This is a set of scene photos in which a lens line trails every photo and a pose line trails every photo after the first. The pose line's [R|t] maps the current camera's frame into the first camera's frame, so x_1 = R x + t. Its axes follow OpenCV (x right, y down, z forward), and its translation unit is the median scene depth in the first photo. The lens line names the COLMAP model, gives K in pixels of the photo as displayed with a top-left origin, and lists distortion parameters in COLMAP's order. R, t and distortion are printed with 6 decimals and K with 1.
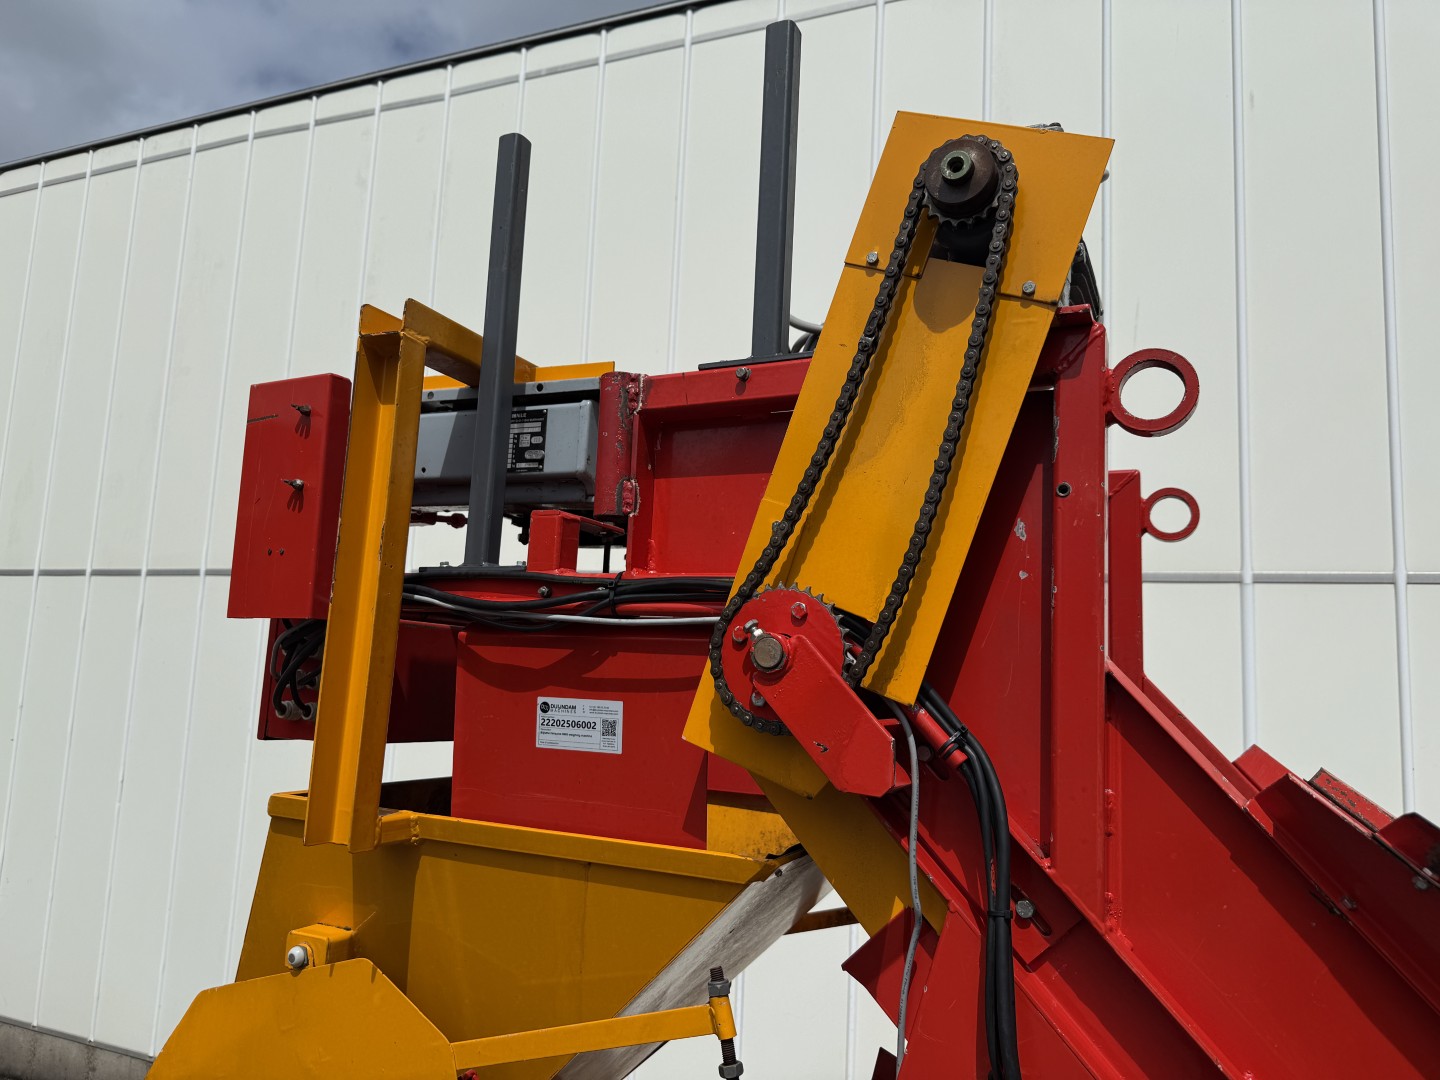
lens RADIAL K [[1020.9, 0, 719.6], [0, 1020.9, 564.0], [0, 0, 1]] dist [0.032815, -0.032469]
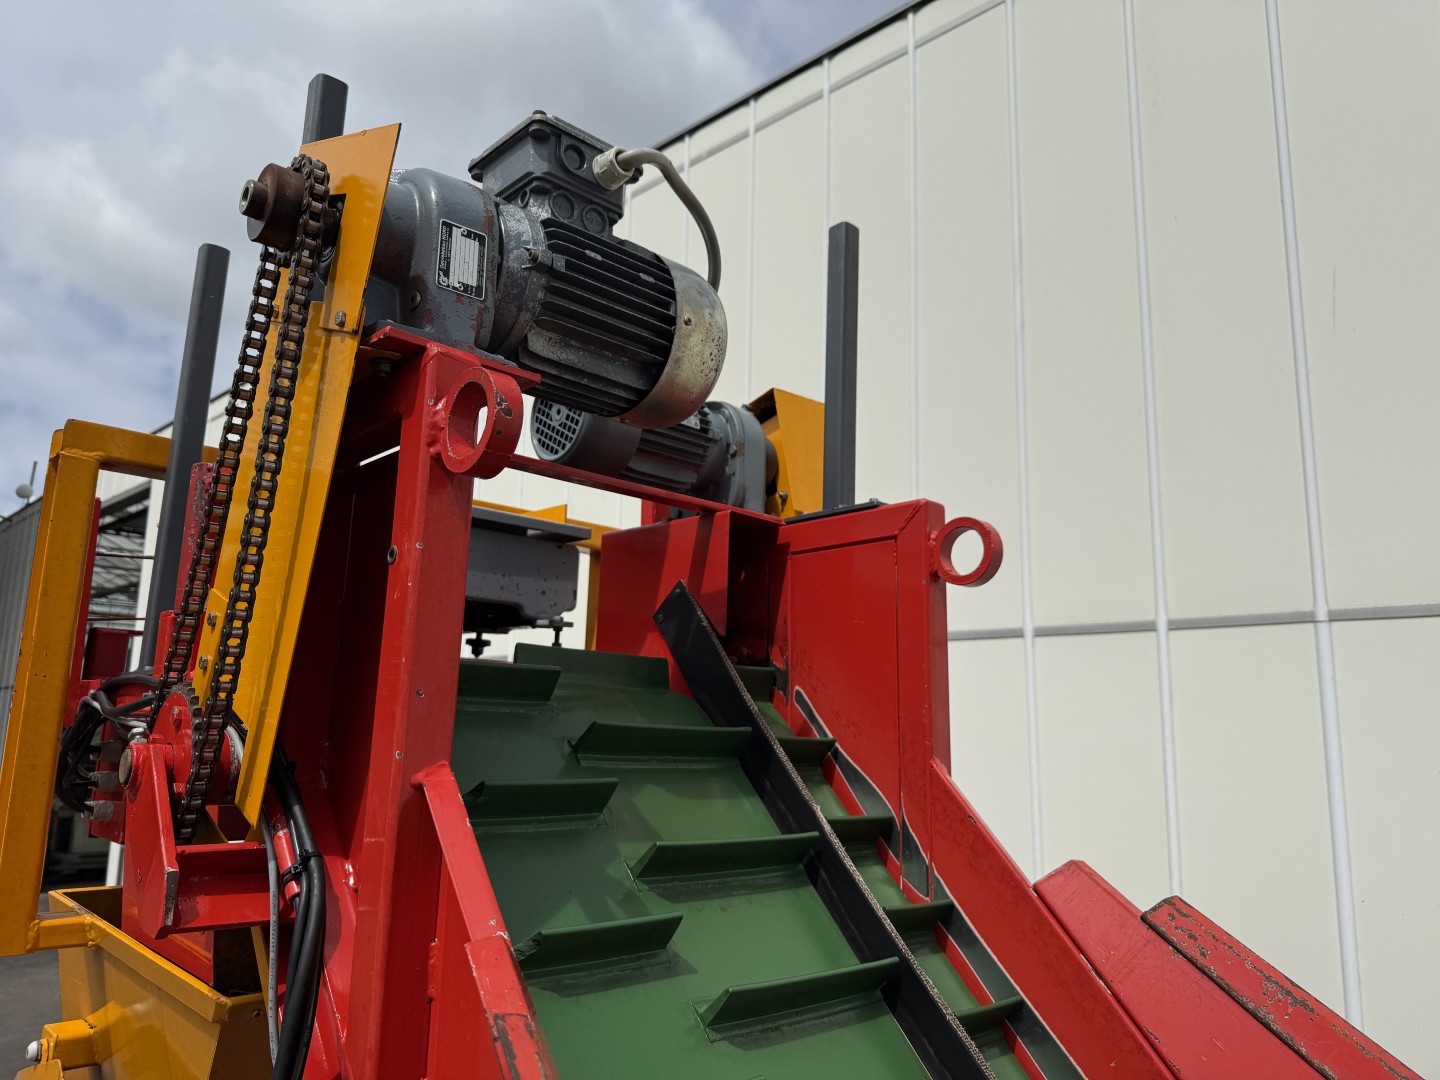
lens RADIAL K [[1020.9, 0, 720.5], [0, 1020.9, 558.9], [0, 0, 1]] dist [0.032815, -0.032469]
pose [[0.927179, -0.083934, -0.365095, 0.541236], [0.061082, 0.995407, -0.073718, 0.001876], [0.369605, 0.046049, 0.928047, 0.211266]]
